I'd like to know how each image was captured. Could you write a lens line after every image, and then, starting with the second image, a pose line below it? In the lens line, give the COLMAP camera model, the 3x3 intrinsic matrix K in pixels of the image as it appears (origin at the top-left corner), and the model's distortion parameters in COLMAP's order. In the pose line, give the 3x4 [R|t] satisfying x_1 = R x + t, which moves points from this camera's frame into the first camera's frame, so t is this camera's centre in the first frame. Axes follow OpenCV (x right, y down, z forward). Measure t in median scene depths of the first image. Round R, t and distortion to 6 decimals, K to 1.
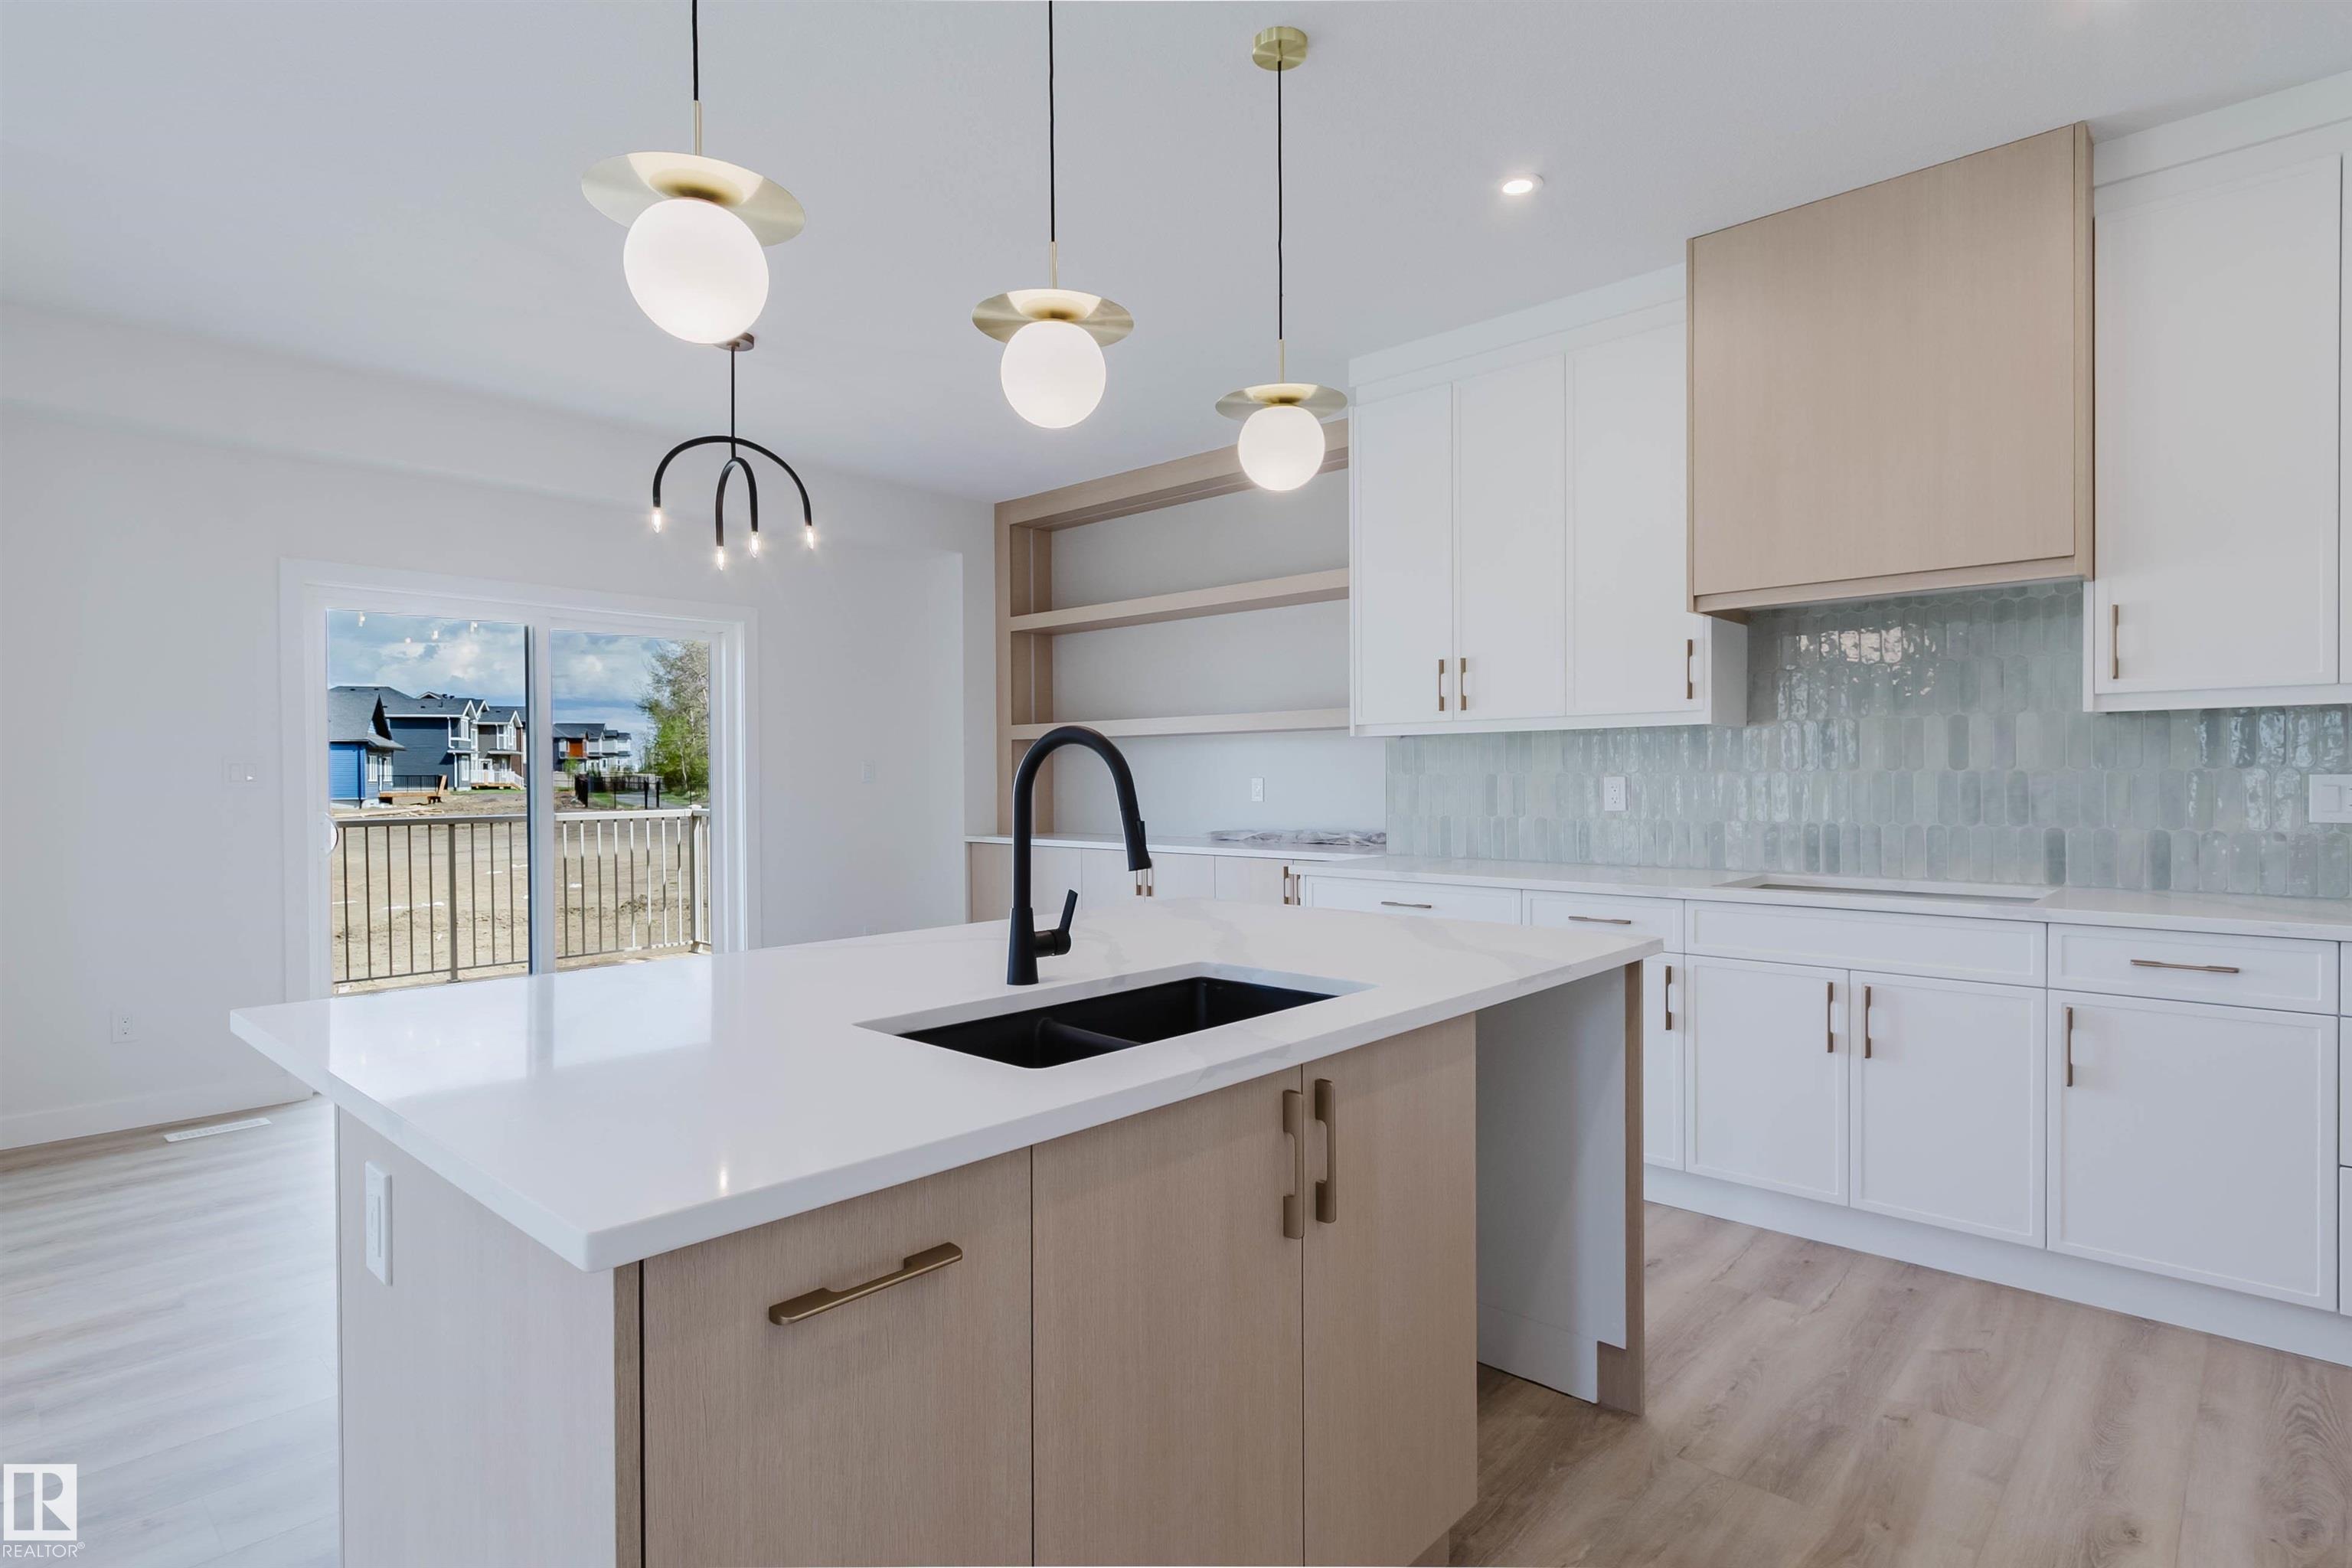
lens RADIAL K [[1203.9, 0, 1167.7], [0, 1203.9, 786.9], [0, 0, 1]] dist [0.025384, -0.017847]
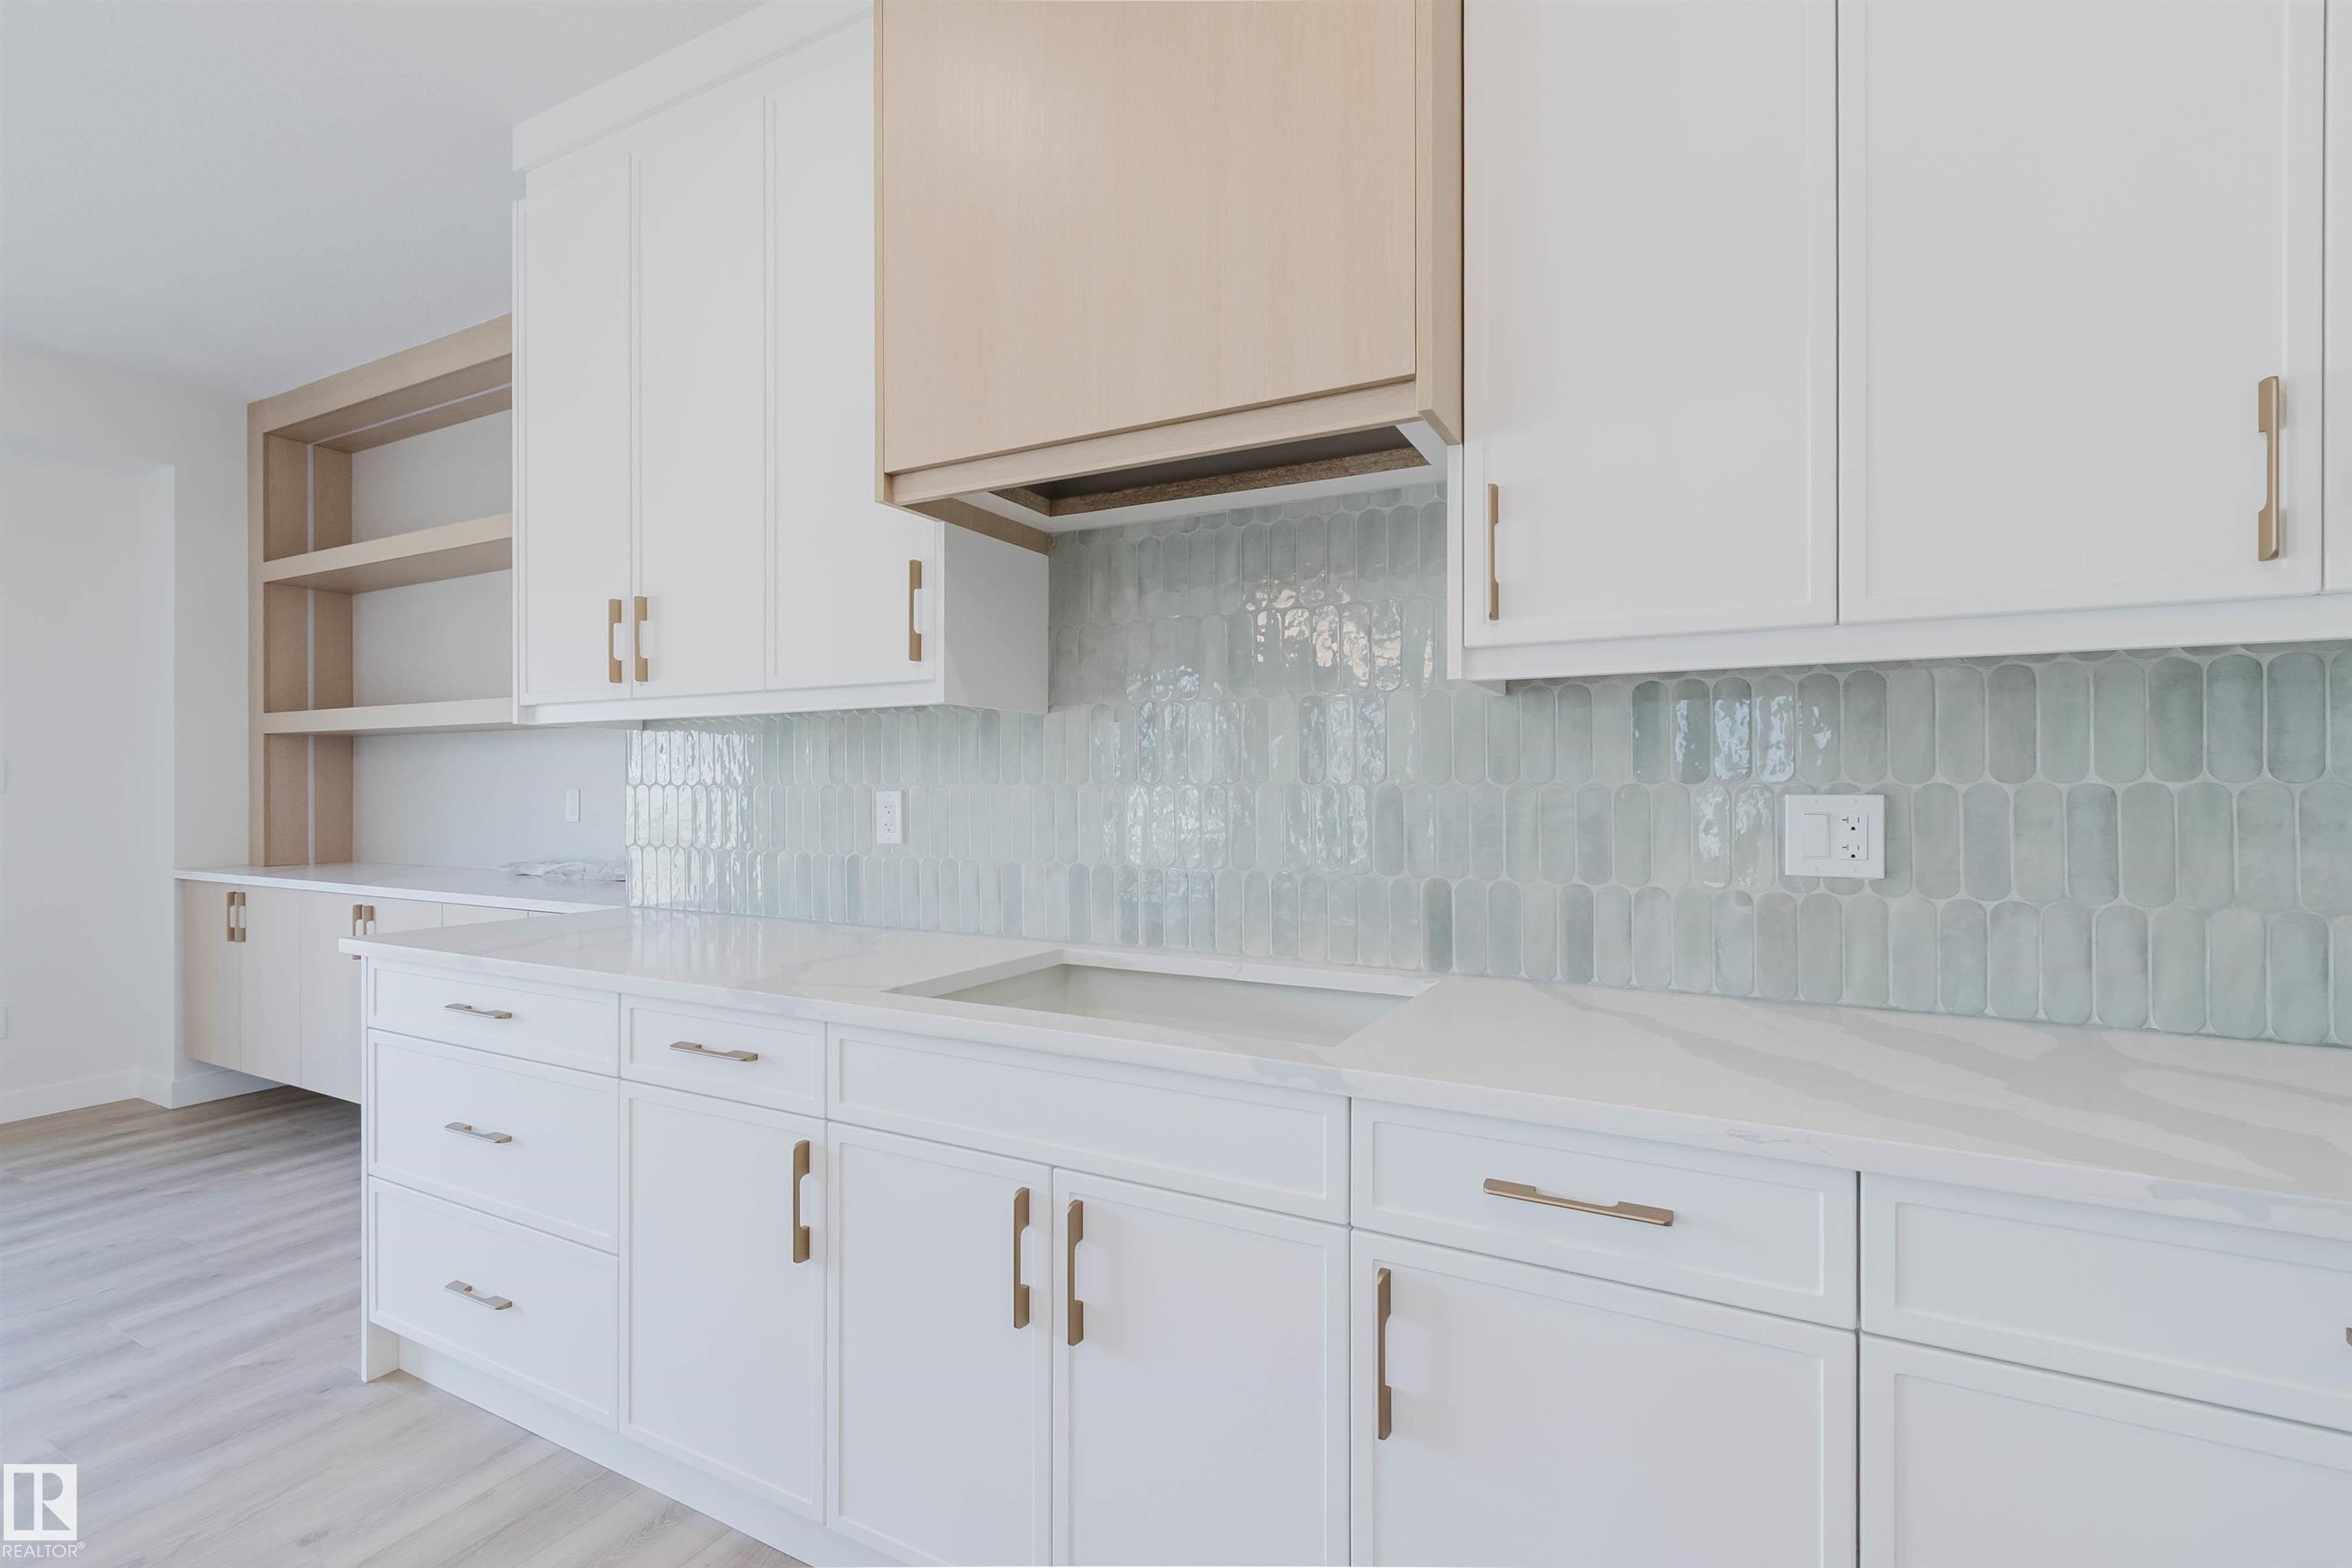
lens RADIAL K [[1081.7, 0, 1161.3], [0, 1081.7, 786.7], [0, 0, 1]] dist [-0.000167, 0.000200]
pose [[0.968740, 0.007331, 0.247972, 0.474440], [-0.004688, 0.999926, -0.011248, -0.006339], [-0.248036, 0.009734, 0.968702, 0.520492]]
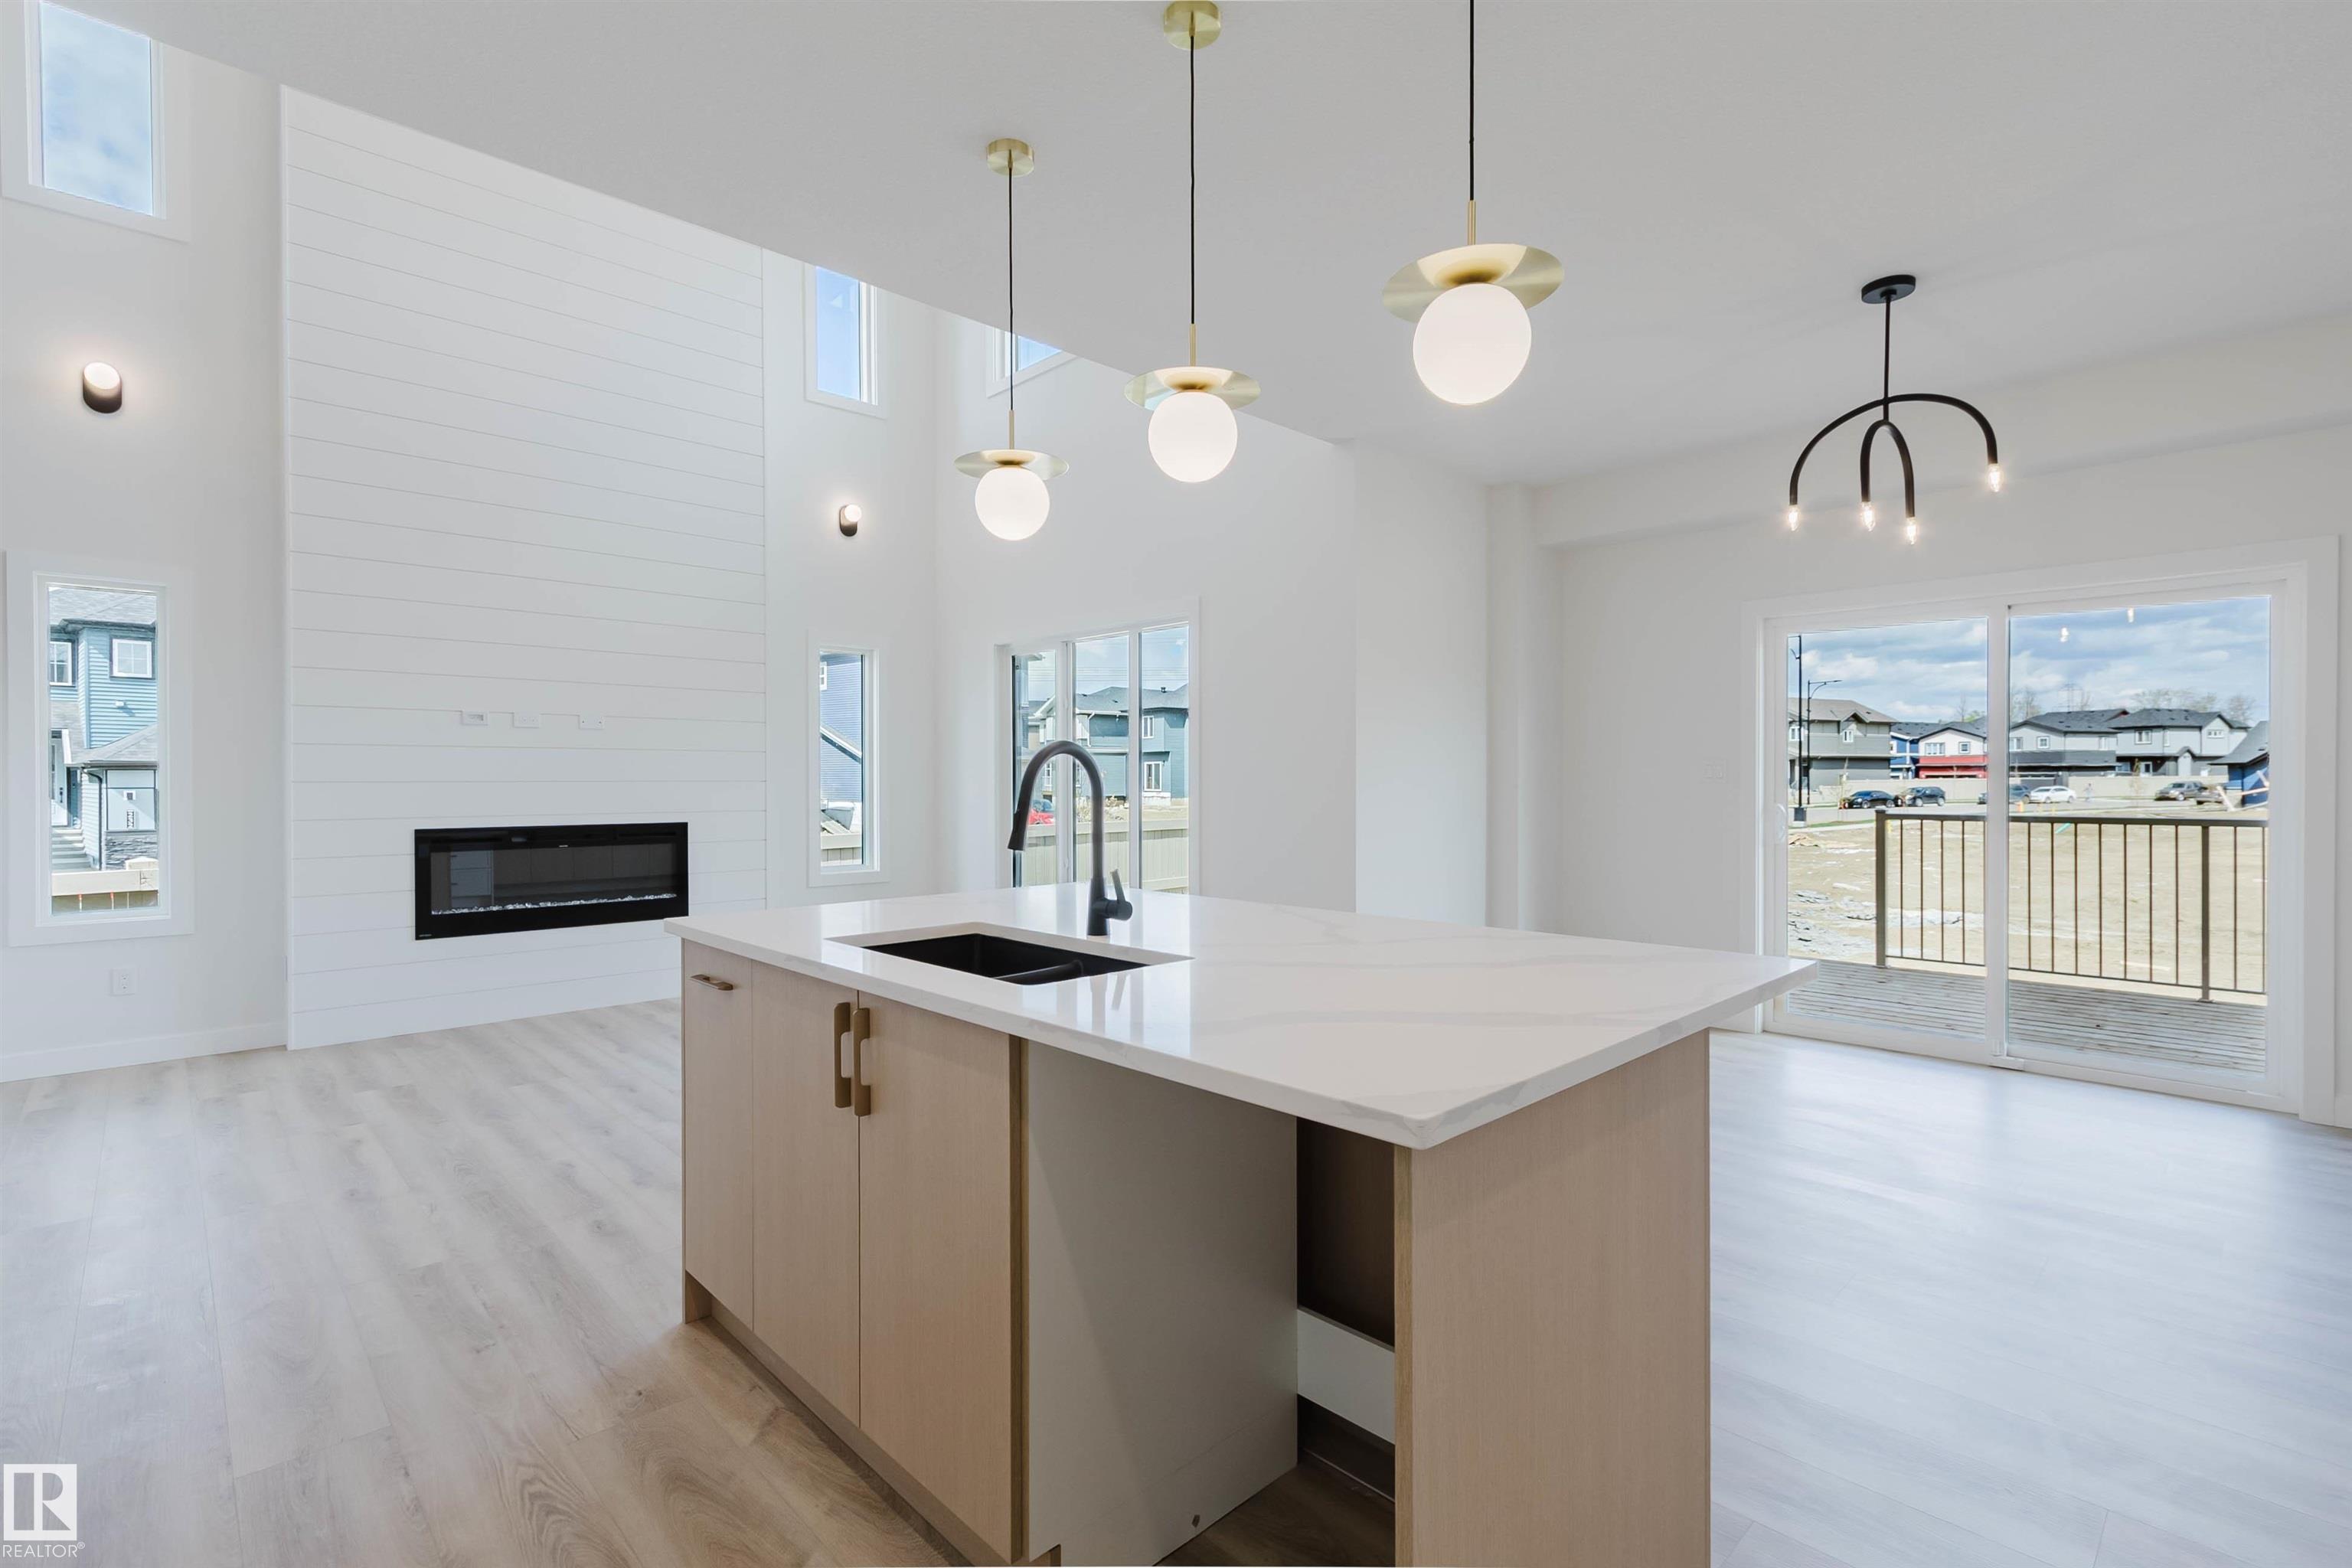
lens RADIAL K [[1081.7, 0, 1161.3], [0, 1081.7, 786.7], [0, 0, 1]] dist [-0.000167, 0.000200]
pose [[-0.060977, 0.011567, -0.998072, 0.625014], [-0.006120, 0.999910, 0.011963, -0.008192], [0.998120, 0.006838, -0.060901, 0.674556]]
